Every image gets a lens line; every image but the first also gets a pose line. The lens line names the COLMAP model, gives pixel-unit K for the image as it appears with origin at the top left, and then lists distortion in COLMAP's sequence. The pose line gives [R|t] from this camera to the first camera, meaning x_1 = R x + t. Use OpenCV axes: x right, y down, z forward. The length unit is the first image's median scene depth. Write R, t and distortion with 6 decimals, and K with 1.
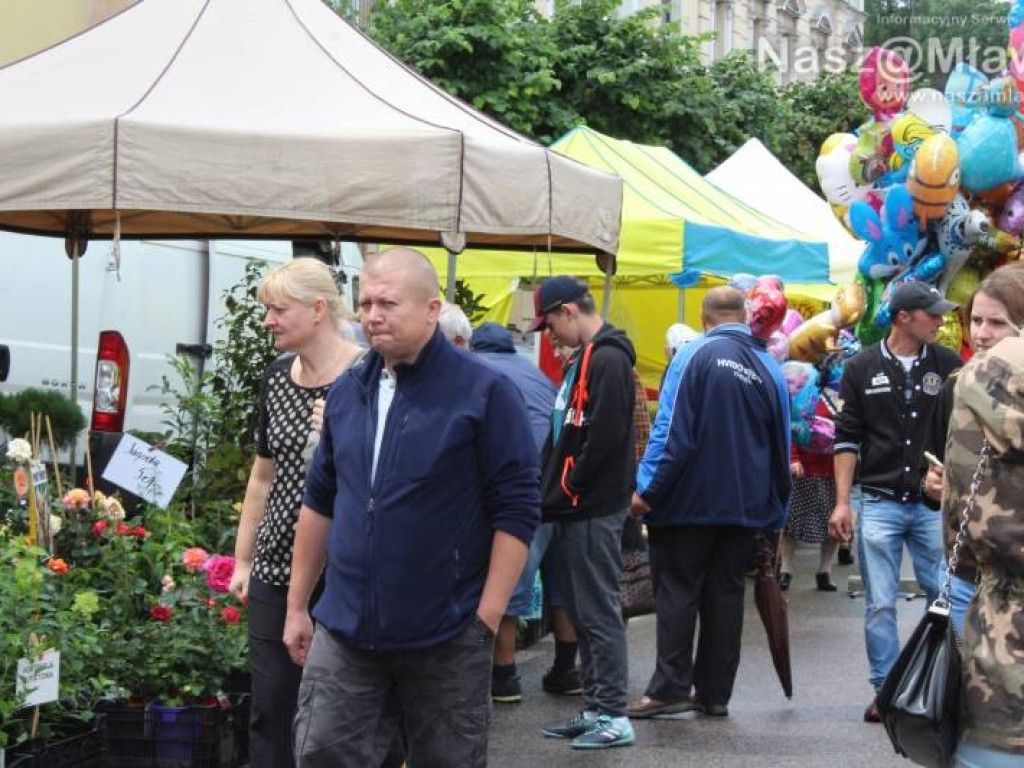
lens RADIAL K [[2196.2, 0, 512.4], [0, 2196.2, 441.9], [0, 0, 1]] dist [0.079598, 0.045148]
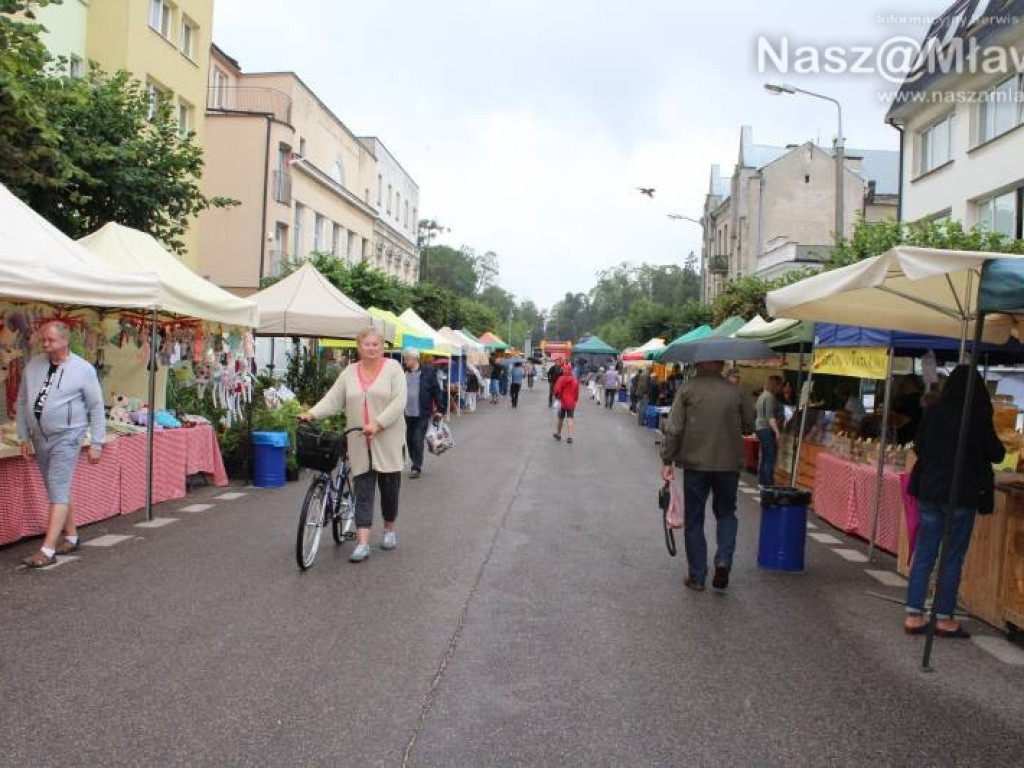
lens RADIAL K [[1274.3, 0, 512.0], [0, 1274.3, 384.0], [0, 0, 1]] dist [-0.001665, -0.002647]
pose [[0.951932, 0.003724, 0.306286, -0.350230], [0.004865, 0.999616, -0.027275, 0.039758], [-0.306270, 0.027453, 0.951549, -0.967653]]
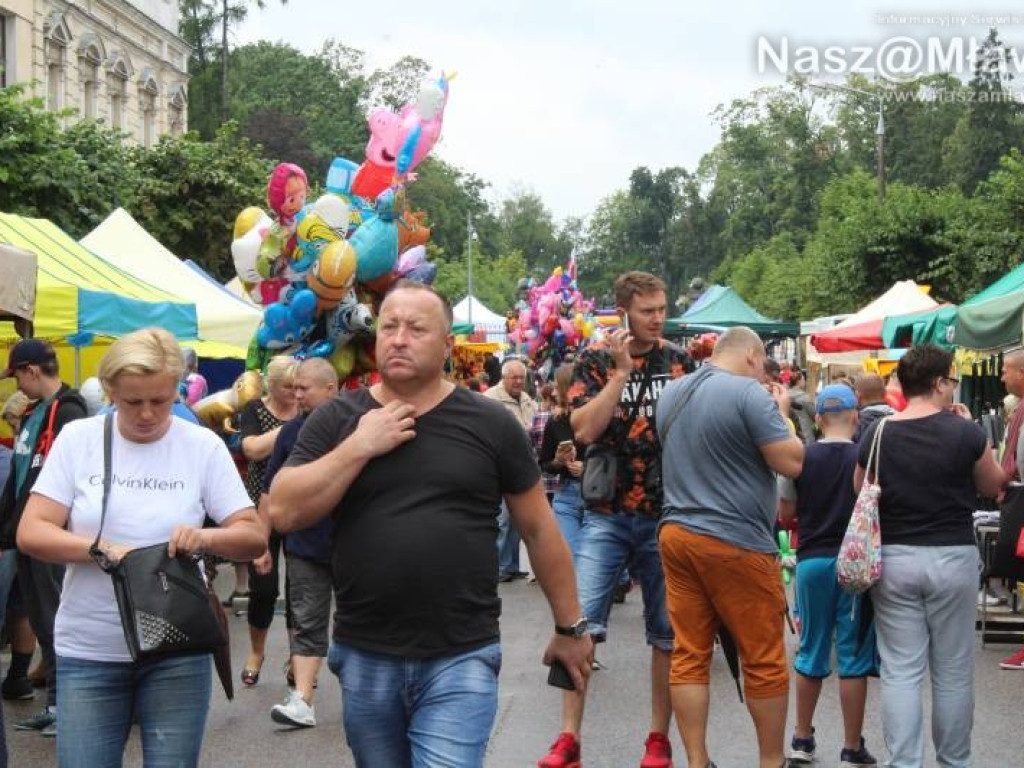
lens RADIAL K [[3332.3, 0, 512.0], [0, 3332.3, 384.0], [0, 0, 1]] dist [0.543173, -0.477289]
pose [[0.950739, -0.028870, 0.308647, -0.219123], [0.043846, 0.998168, -0.041695, 0.026717], [-0.306878, 0.053174, 0.950262, -0.629061]]
